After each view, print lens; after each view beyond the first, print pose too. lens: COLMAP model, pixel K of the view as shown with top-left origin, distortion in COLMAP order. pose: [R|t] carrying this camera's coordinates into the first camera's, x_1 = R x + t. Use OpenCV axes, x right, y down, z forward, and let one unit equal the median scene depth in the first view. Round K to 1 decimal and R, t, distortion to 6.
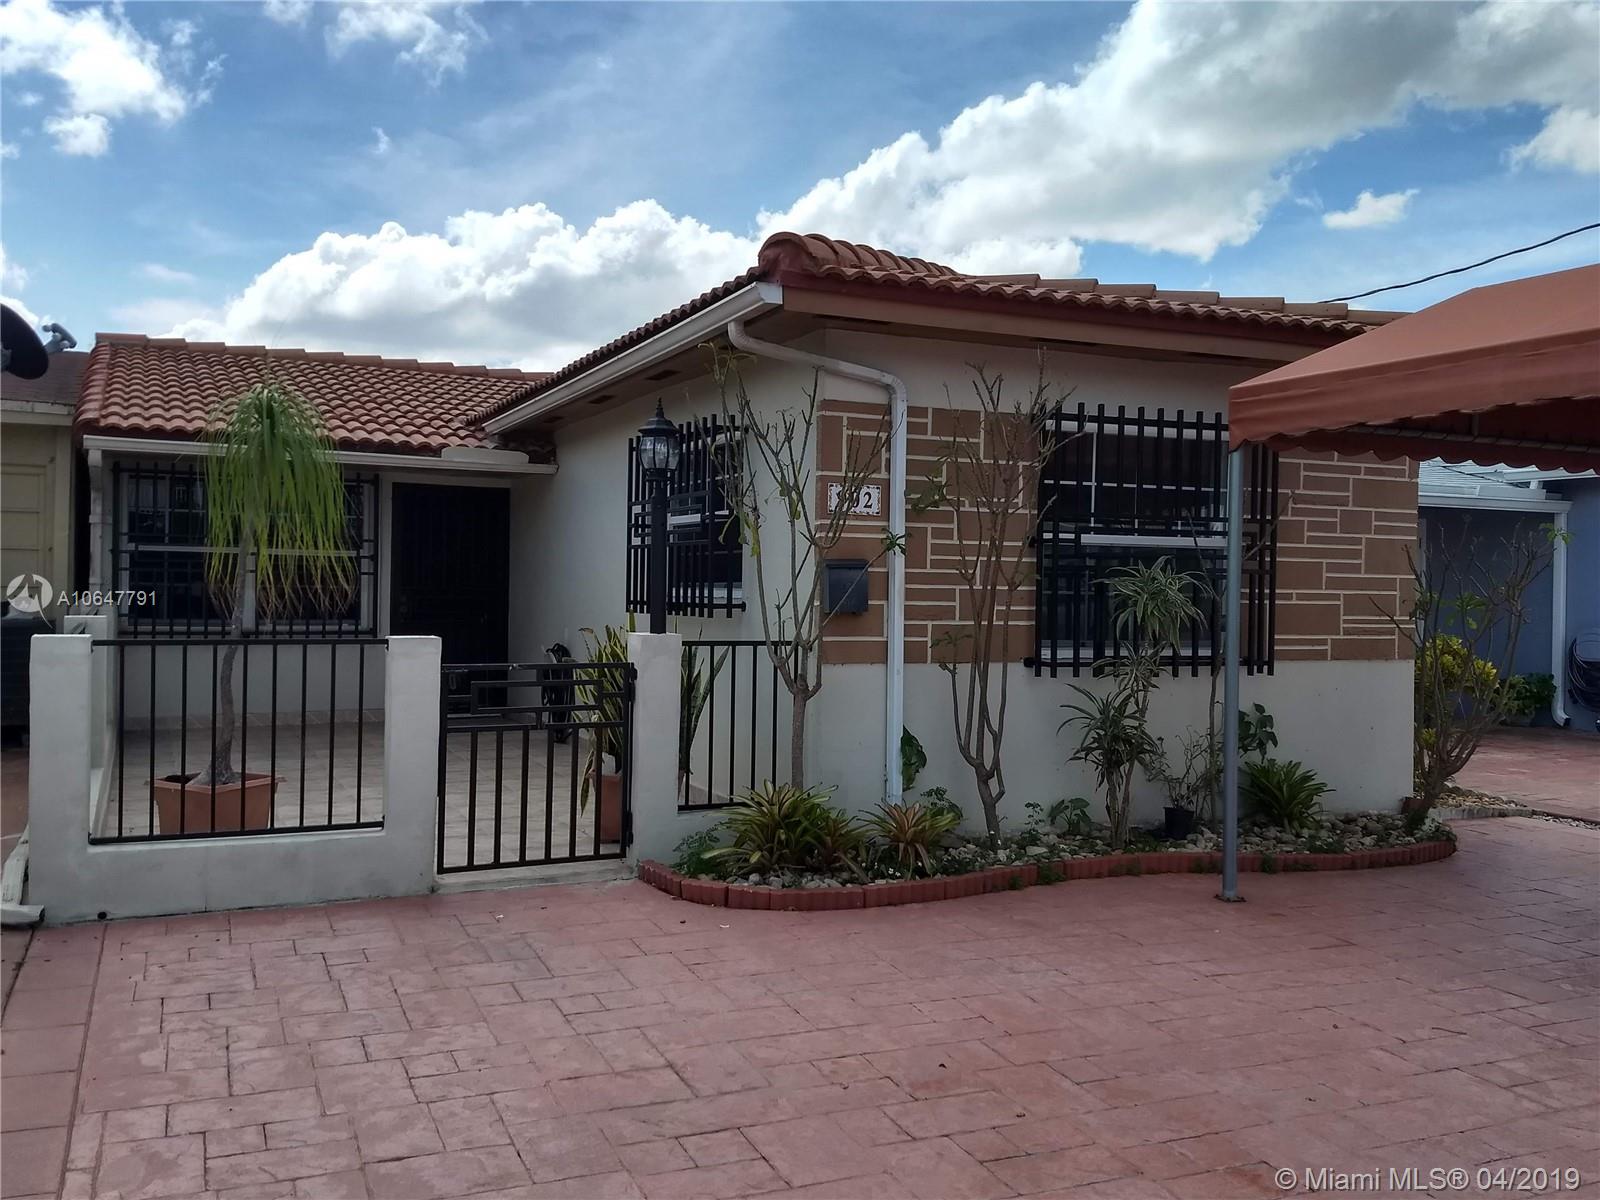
lens RADIAL K [[1261.8, 0, 805.3], [0, 1261.8, 570.8], [0, 0, 1]] dist [0.138910, -0.182643]
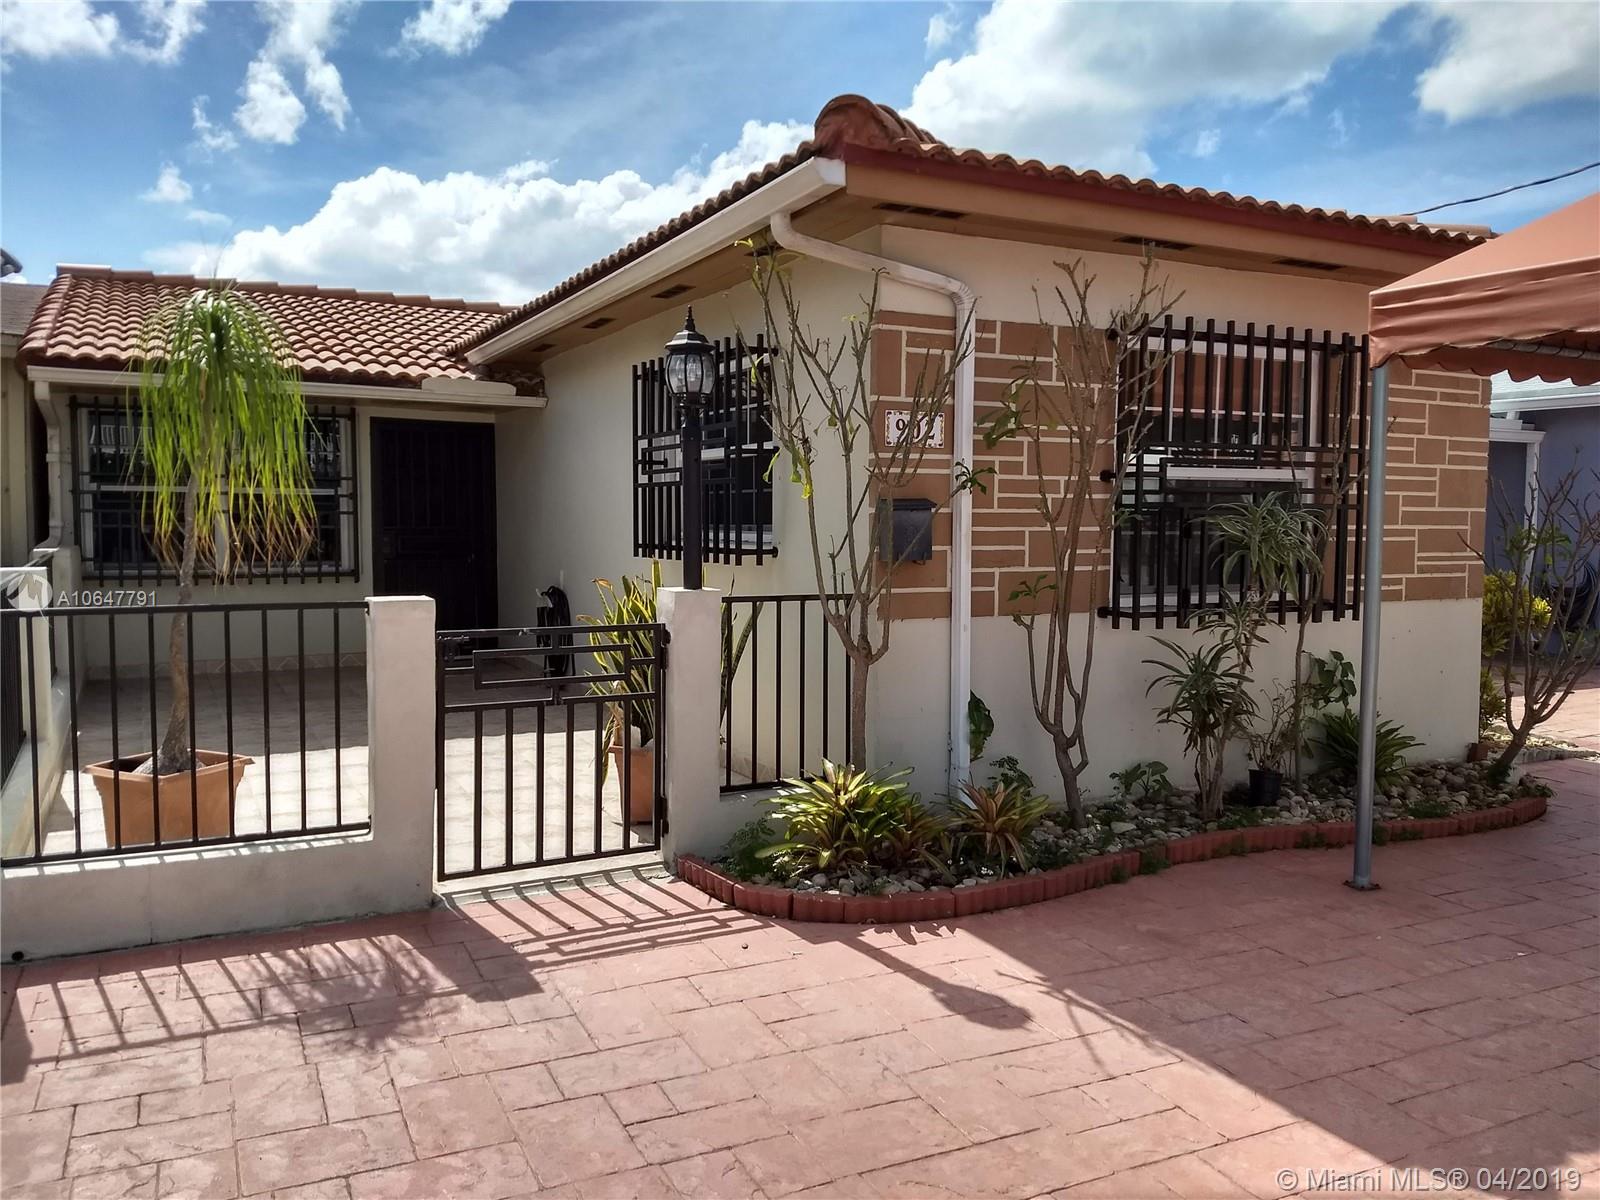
lens RADIAL K [[1252.3, 0, 850.0], [0, 1252.3, 575.6], [0, 0, 1]] dist [0.122958, -0.187566]
pose [[0.998898, -0.010849, 0.045661, -0.045214], [0.008298, 0.998414, 0.055681, -0.004492], [-0.046193, -0.055240, 0.997404, 0.143902]]
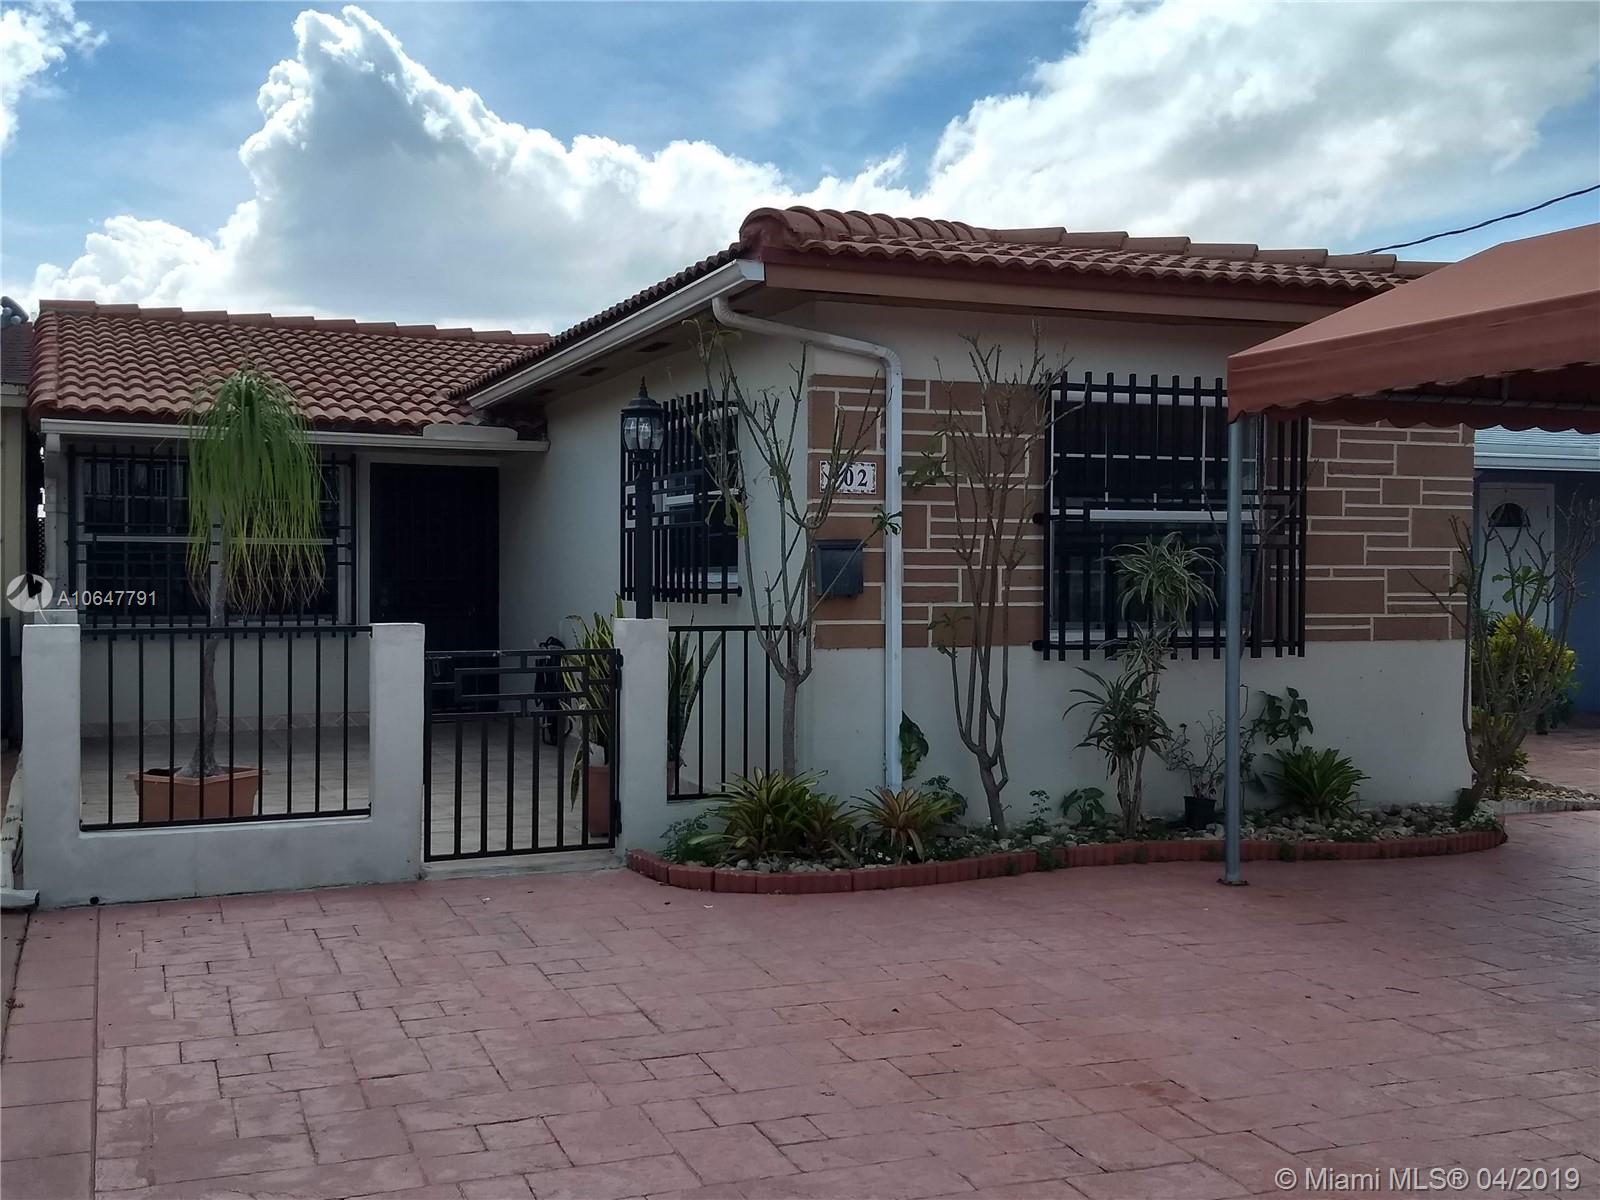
lens RADIAL K [[1436.5, 0, 794.6], [0, 1436.5, 557.8], [0, 0, 1]] dist [0.095068, 0.000765]
pose [[0.999508, -0.013825, -0.028137, 0.028146], [0.013882, 0.999902, 0.001815, 0.002247], [0.028110, -0.002204, 0.999602, -0.093961]]
